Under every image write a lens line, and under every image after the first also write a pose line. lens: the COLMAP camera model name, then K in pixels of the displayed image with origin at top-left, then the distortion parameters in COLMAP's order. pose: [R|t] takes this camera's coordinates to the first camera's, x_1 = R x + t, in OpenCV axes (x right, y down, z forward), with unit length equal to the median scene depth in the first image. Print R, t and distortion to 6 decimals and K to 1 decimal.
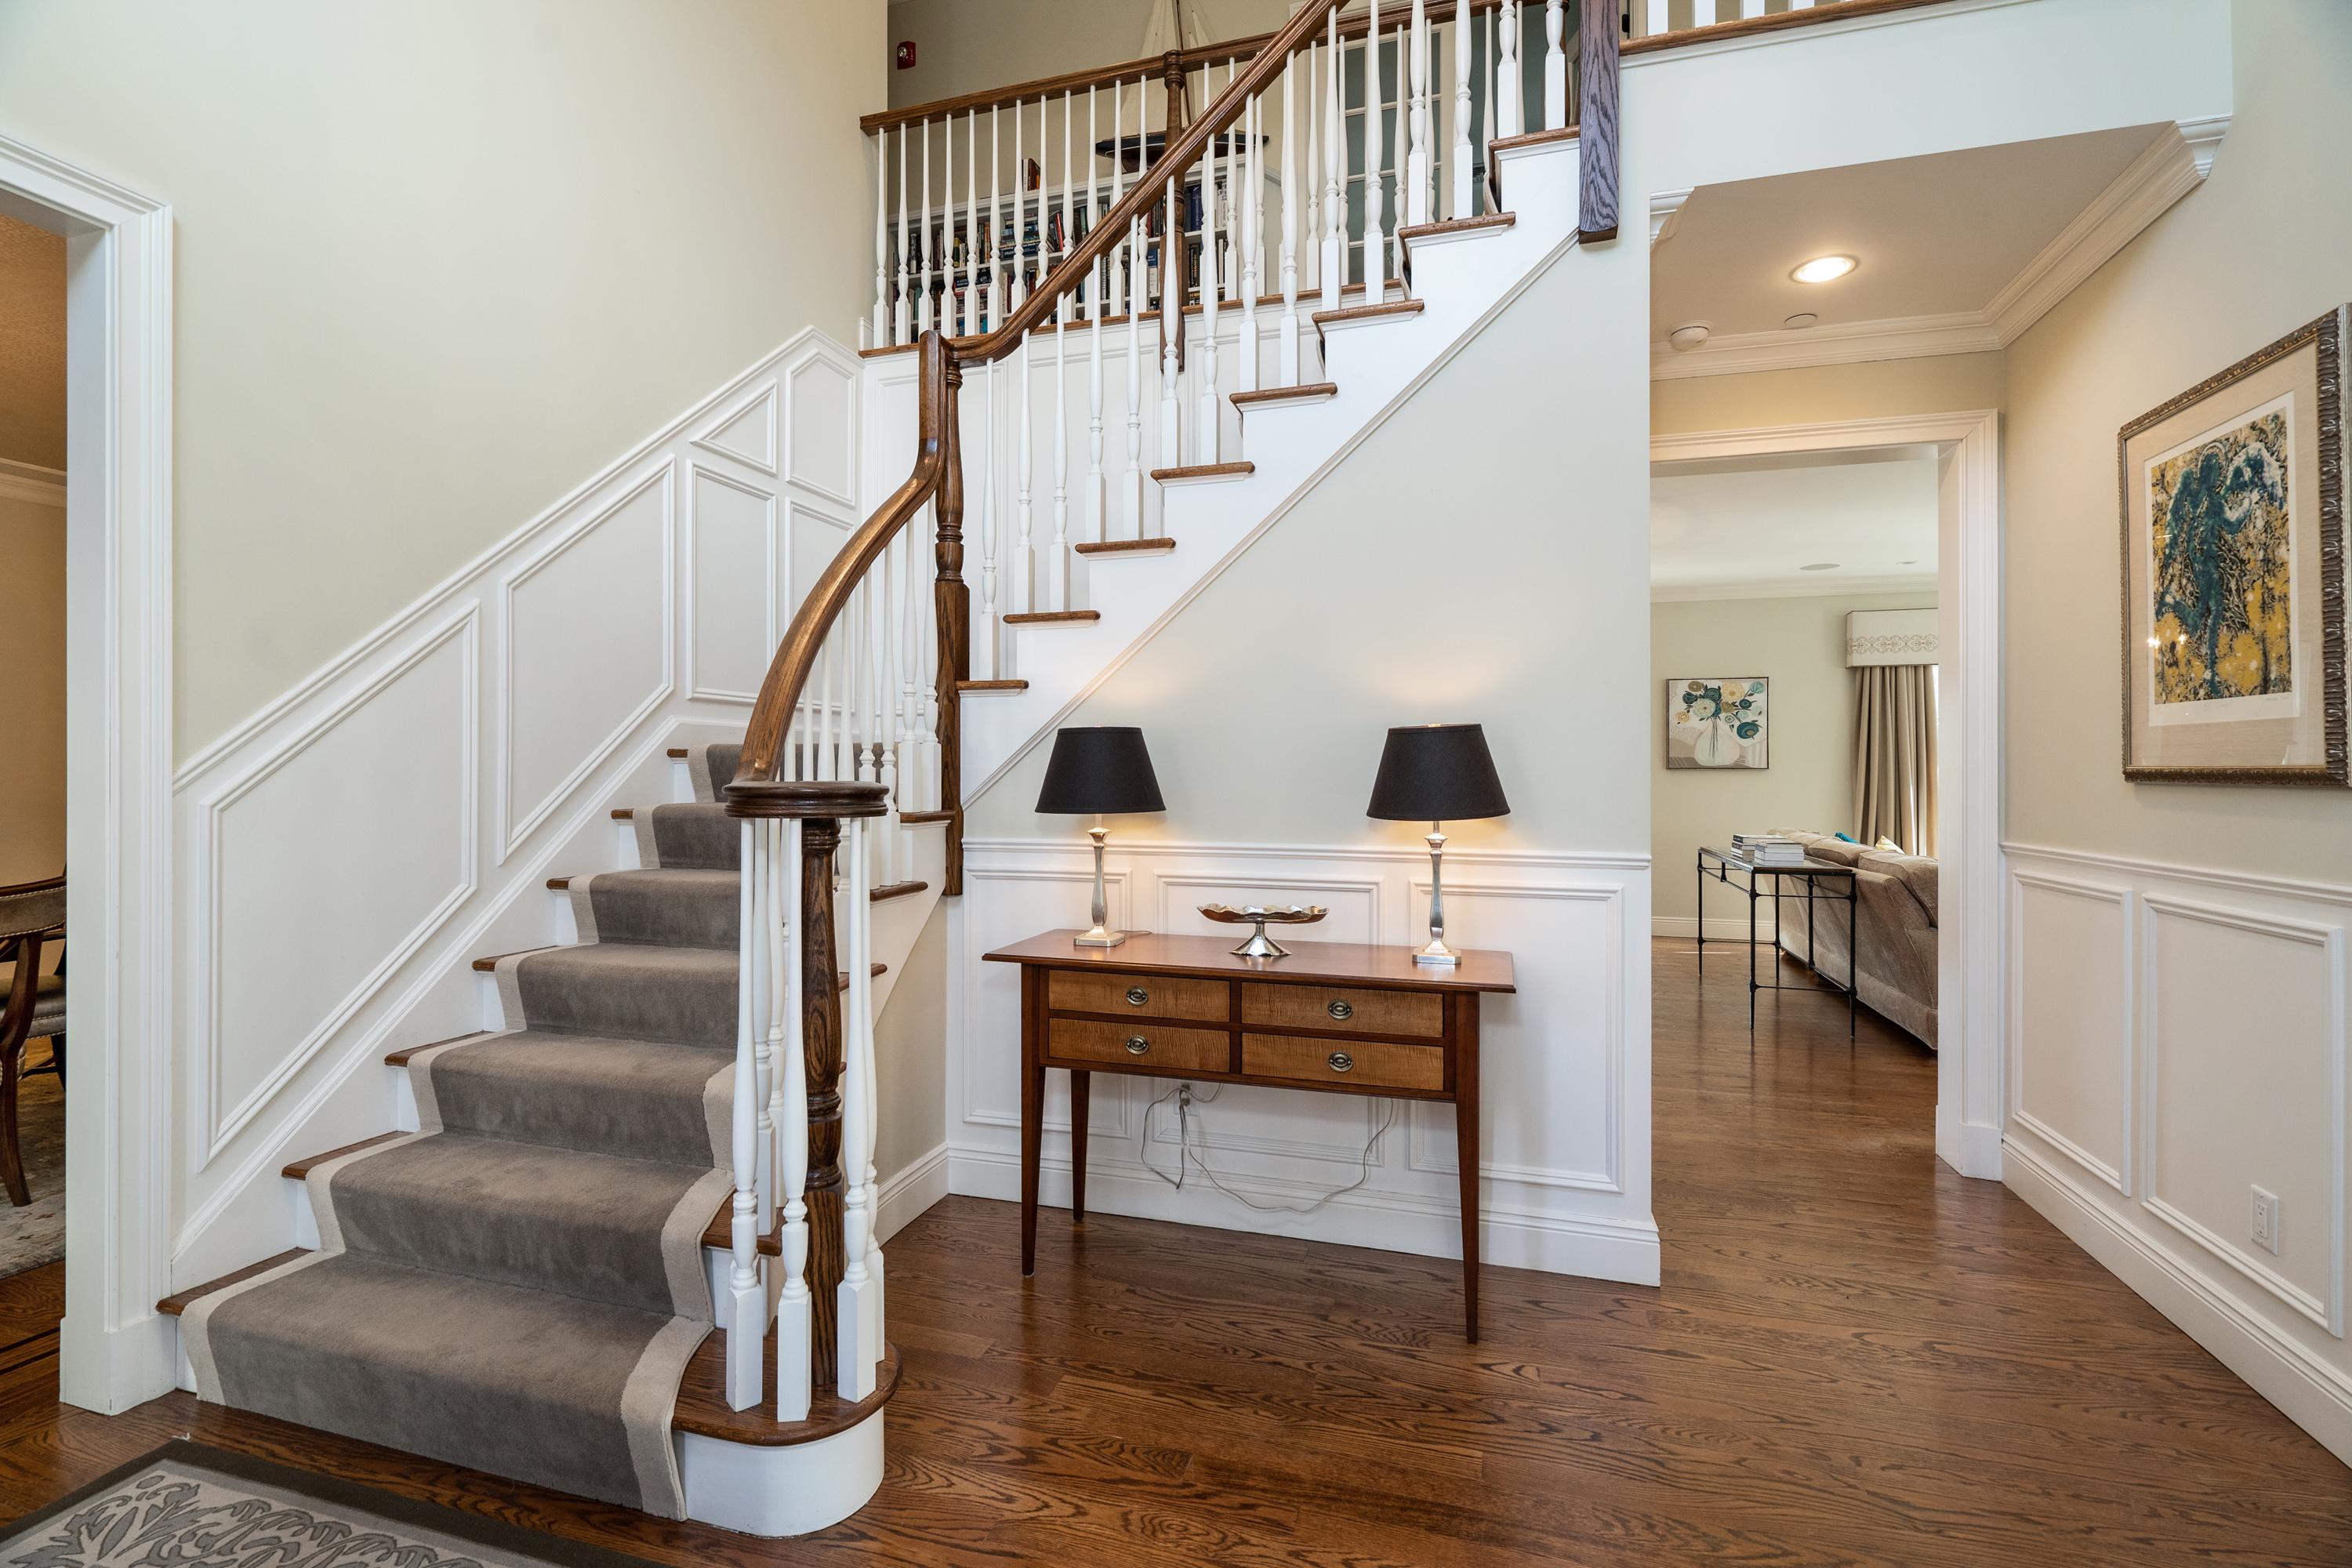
lens RADIAL K [[1067.6, 0, 1172.8], [0, 1067.6, 774.4], [0, 0, 1]] dist [-0.003057, -0.000024]
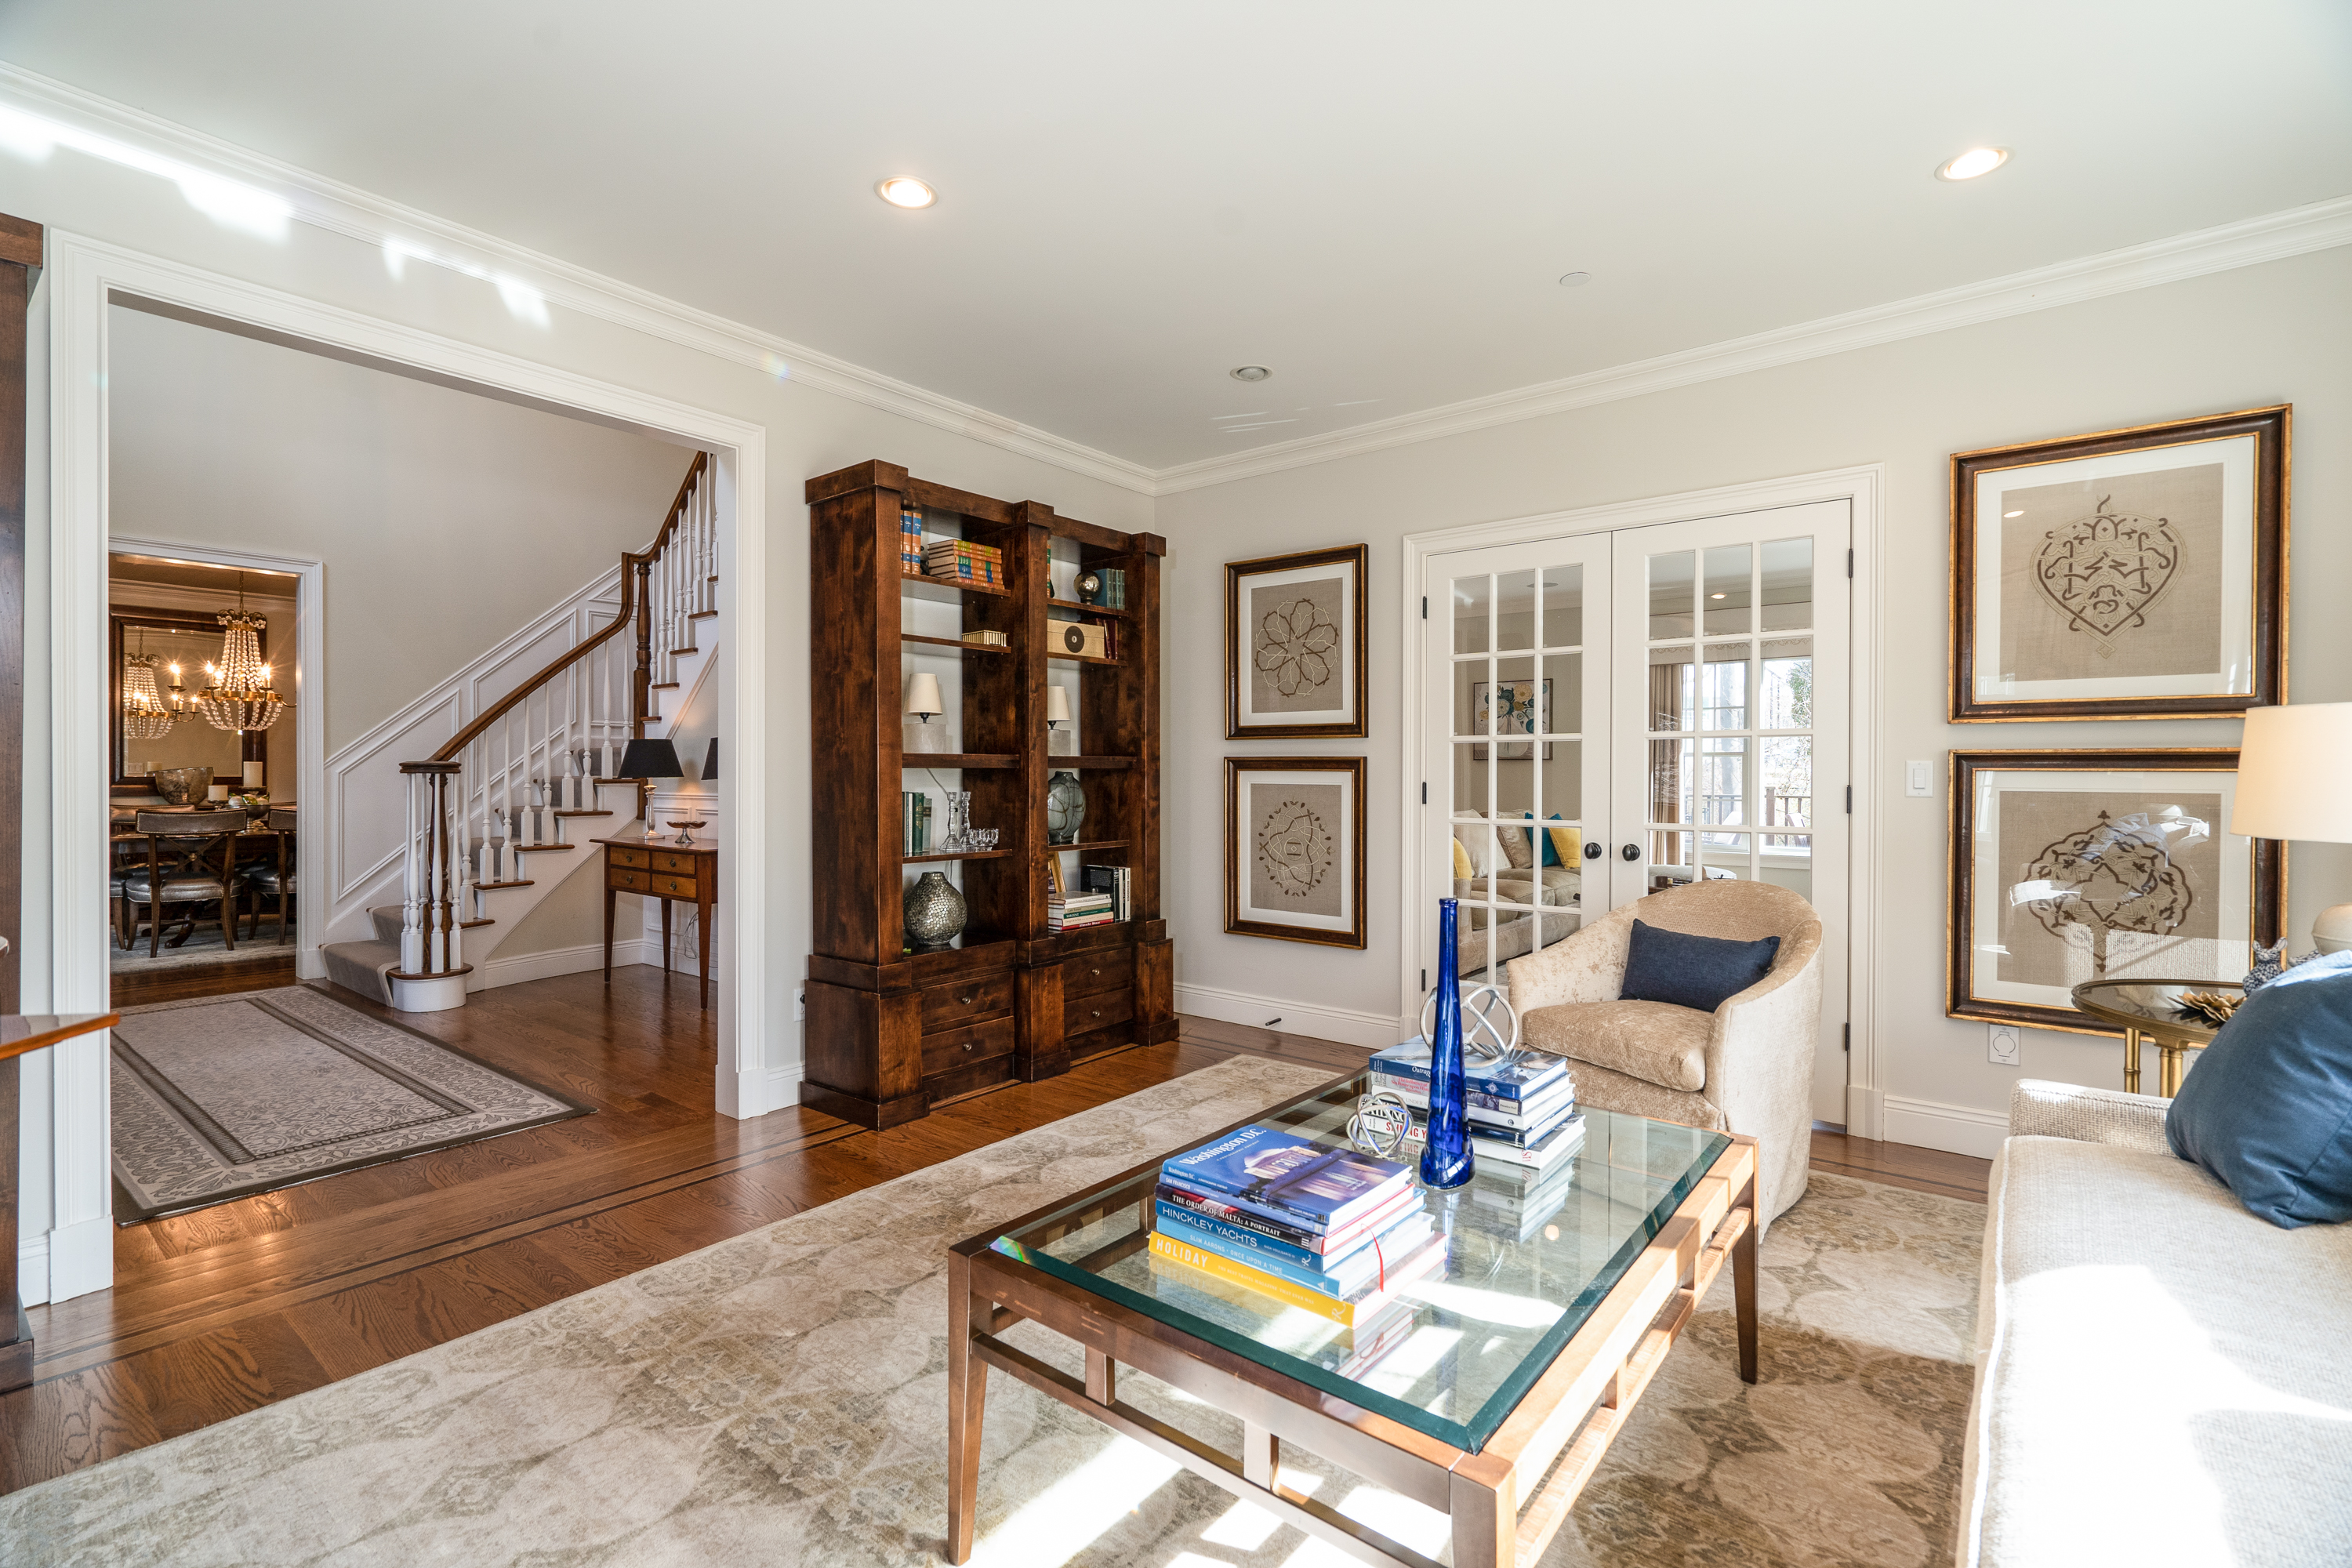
lens RADIAL K [[1067.6, 0, 1187.2], [0, 1067.6, 782.2], [0, 0, 1]] dist [-0.003057, -0.000024]
pose [[0.927844, -0.000714, -0.372967, 1.991575], [0.002911, 0.999982, 0.005329, 0.040837], [0.372956, -0.006031, 0.927829, -0.687935]]
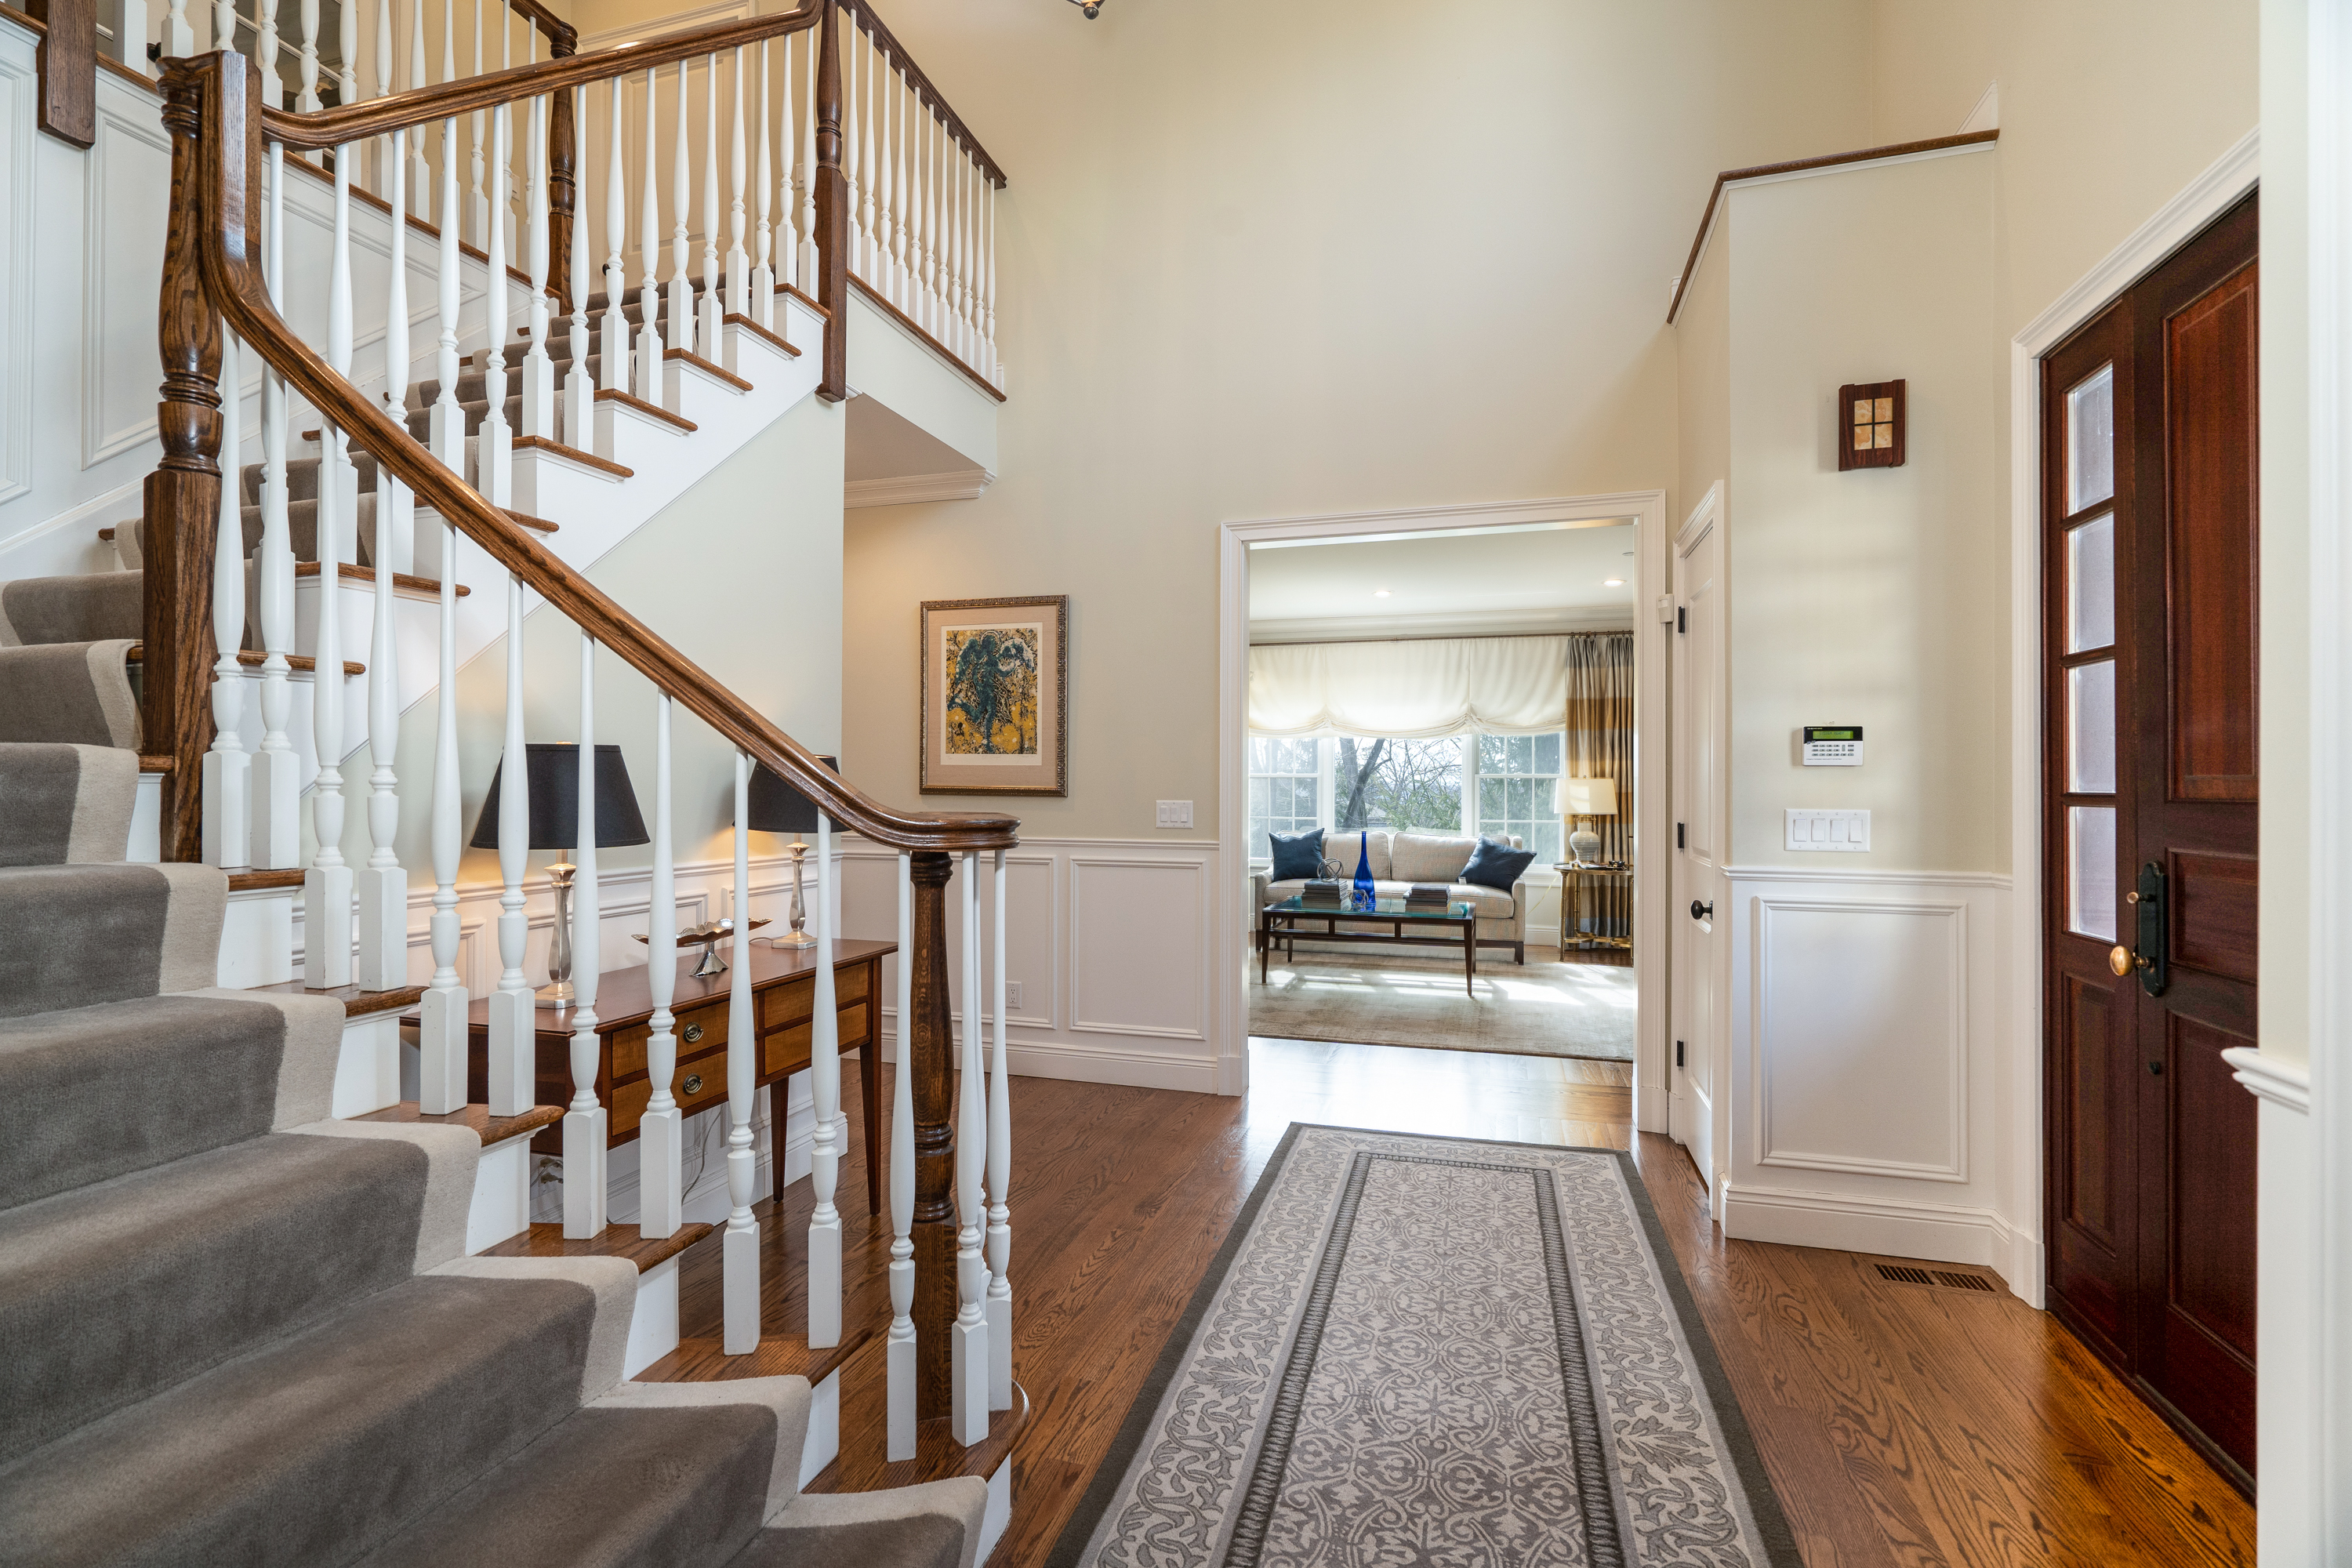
lens RADIAL K [[1067.6, 0, 1173.5], [0, 1067.6, 781.8], [0, 0, 1]] dist [-0.003057, -0.000024]
pose [[0.007040, -0.000682, 0.999975, -1.024844], [-0.003224, 0.999995, 0.000705, -0.017633], [-0.999970, -0.003229, 0.007038, 0.583427]]
